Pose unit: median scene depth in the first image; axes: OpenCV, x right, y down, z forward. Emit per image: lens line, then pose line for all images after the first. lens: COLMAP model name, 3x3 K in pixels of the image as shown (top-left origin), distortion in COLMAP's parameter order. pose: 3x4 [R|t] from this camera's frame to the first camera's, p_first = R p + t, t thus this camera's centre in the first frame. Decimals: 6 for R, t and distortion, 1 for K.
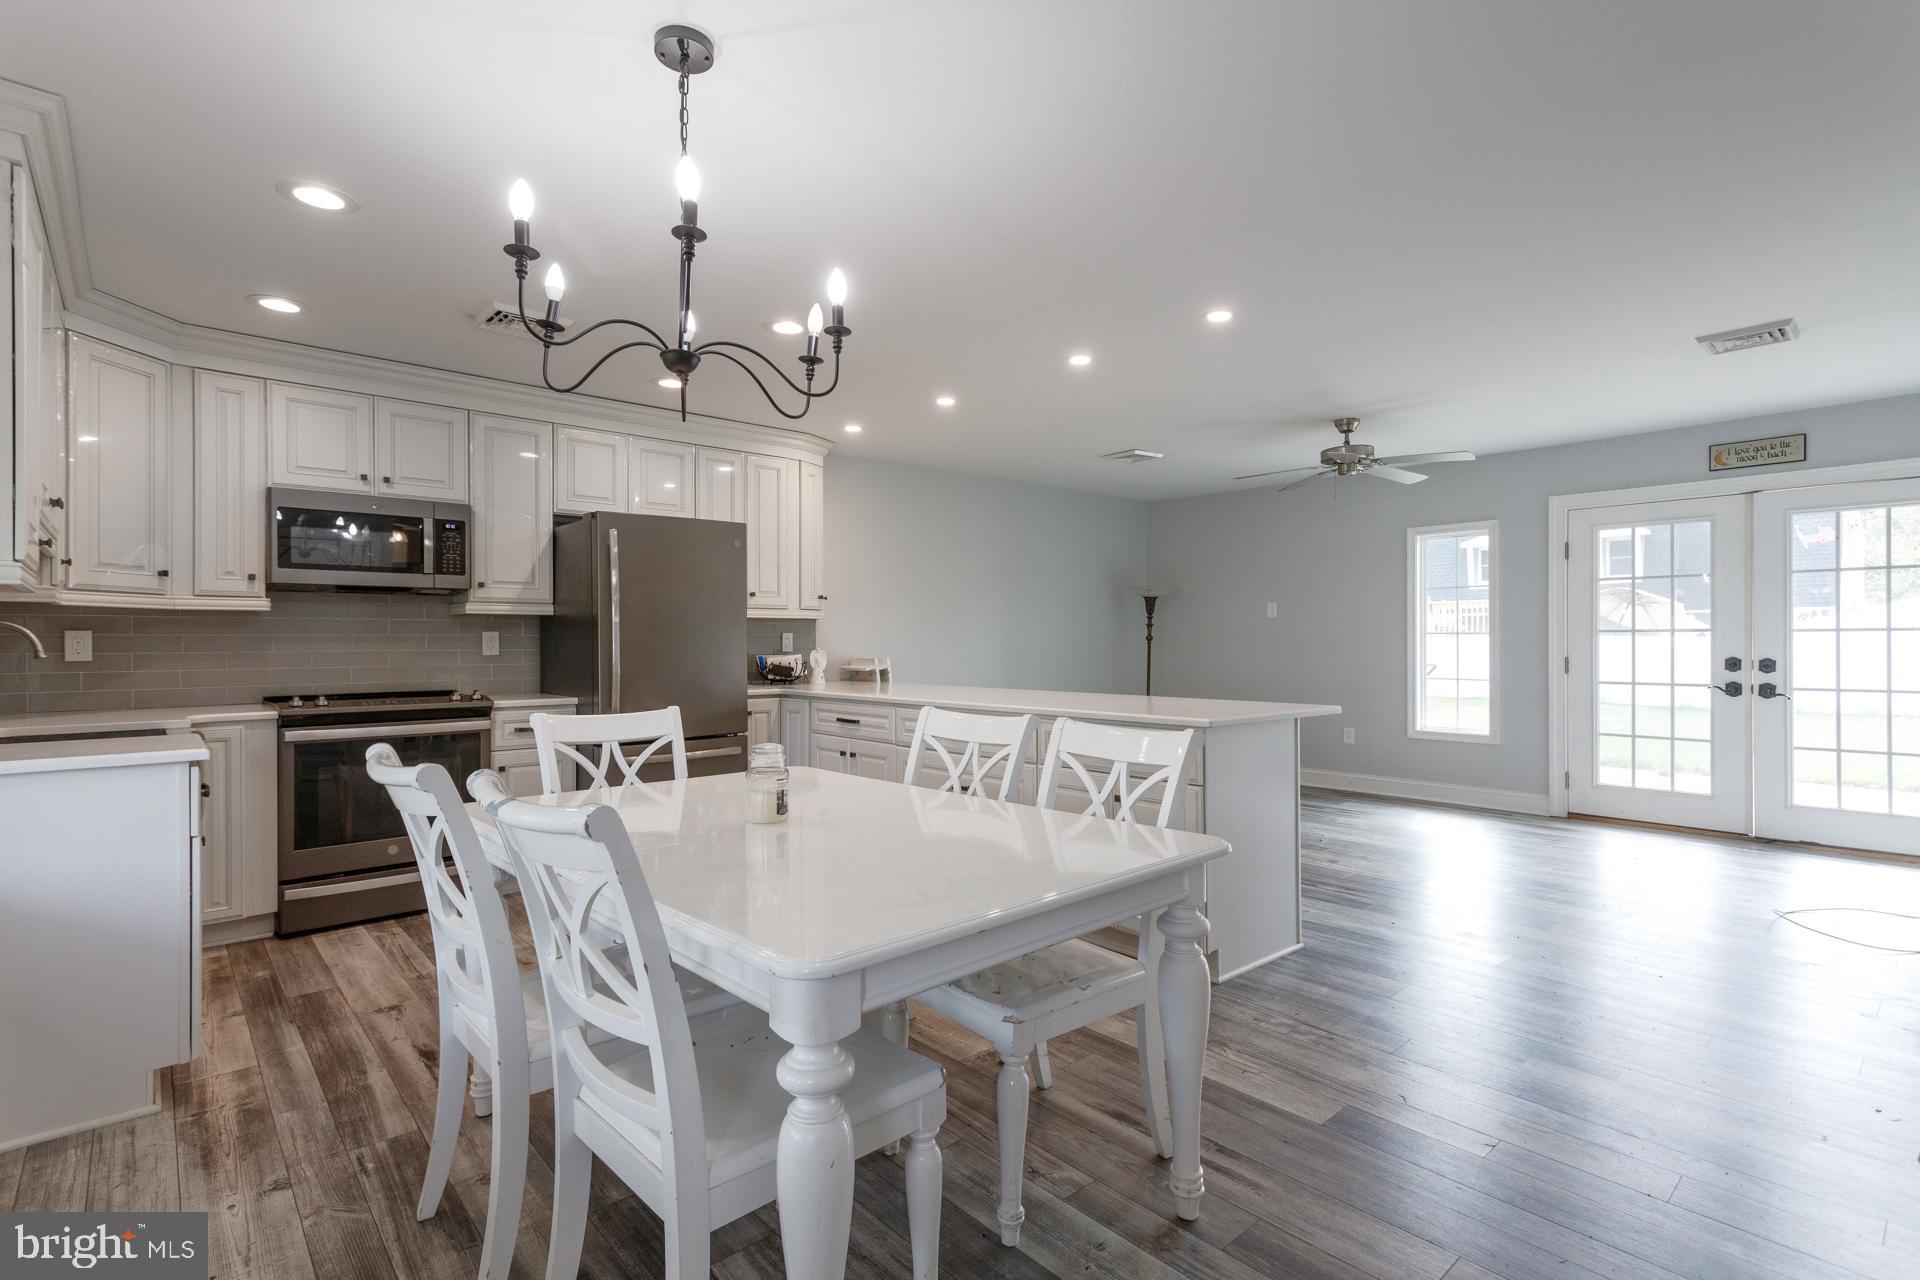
lens RADIAL K [[908.4, 0, 952.6], [0, 908.4, 634.2], [0, 0, 1]] dist [0.020498, -0.002466]
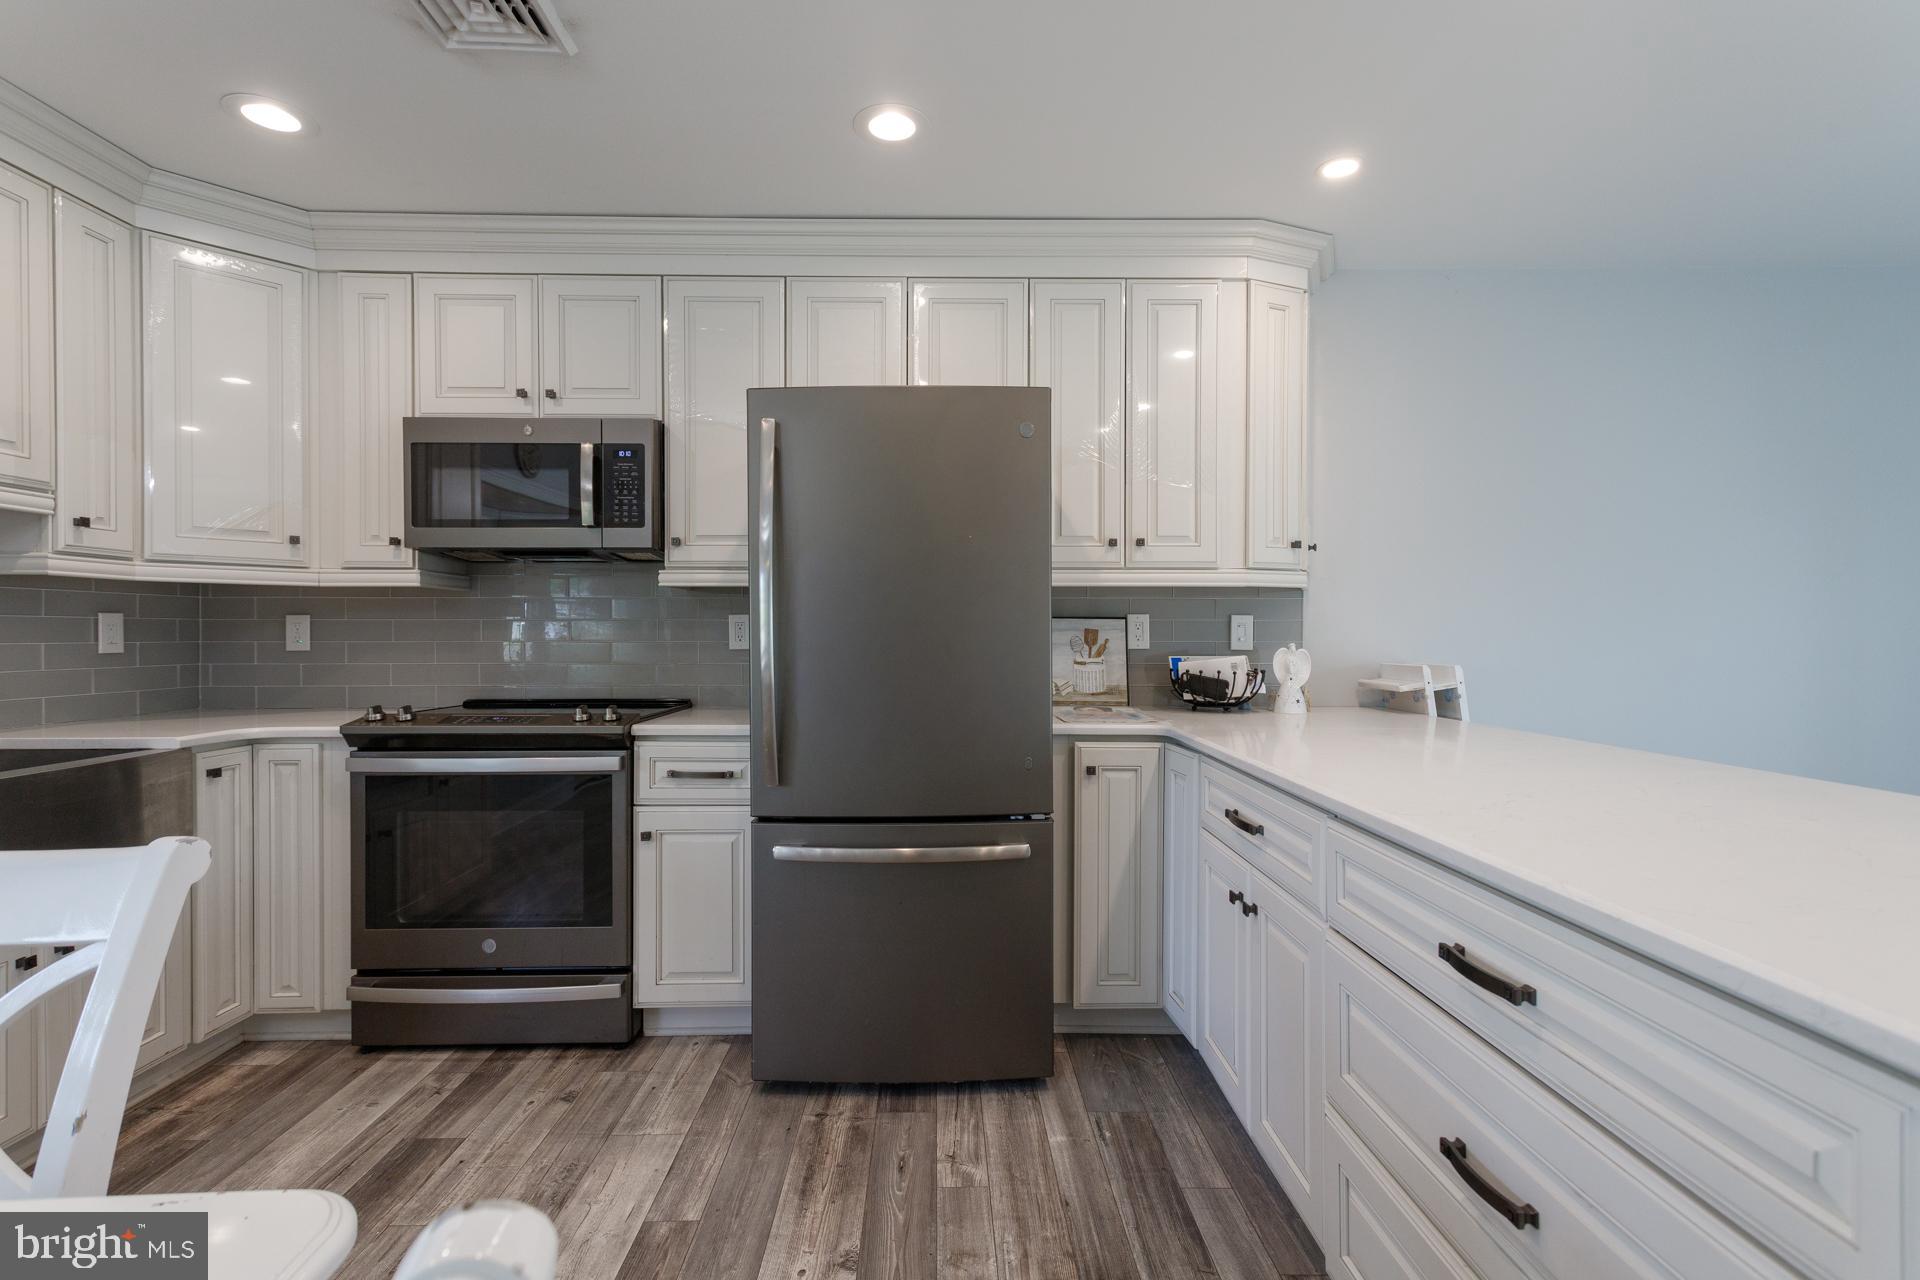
lens RADIAL K [[908.4, 0, 946.1], [0, 908.4, 639.7], [0, 0, 1]] dist [0.020498, -0.002466]
pose [[0.755888, 0.007972, -0.654653, 0.054449], [0.001910, 0.999895, 0.014382, 0.006610], [0.654698, -0.012122, 0.755793, 0.622116]]
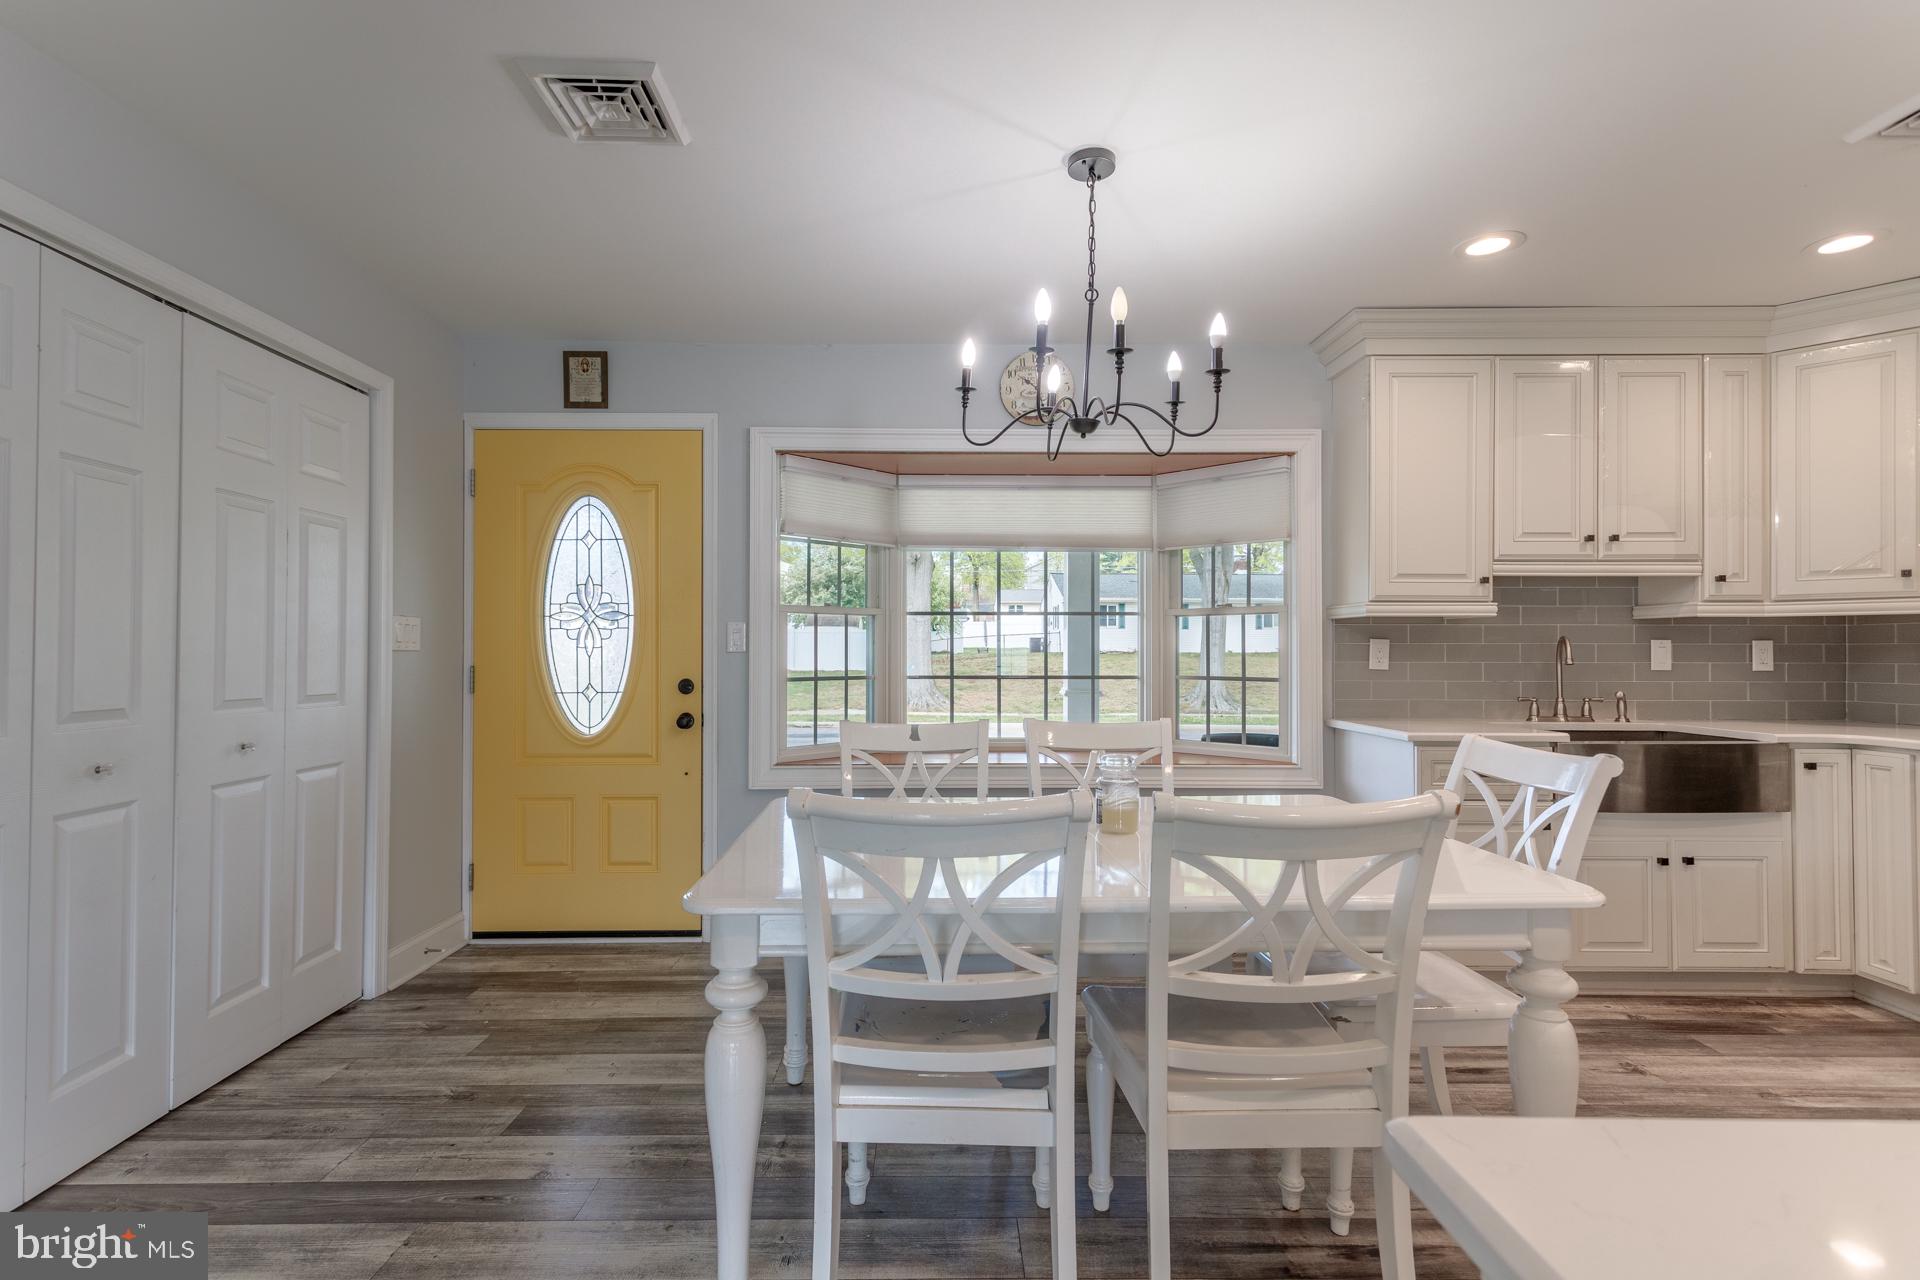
lens RADIAL K [[908.4, 0, 947.7], [0, 908.4, 641.1], [0, 0, 1]] dist [0.020498, -0.002466]
pose [[-0.654365, -0.005922, -0.756156, 0.320284], [0.006397, 0.999890, -0.013367, 0.003298], [0.756152, -0.013584, -0.654255, 0.712876]]
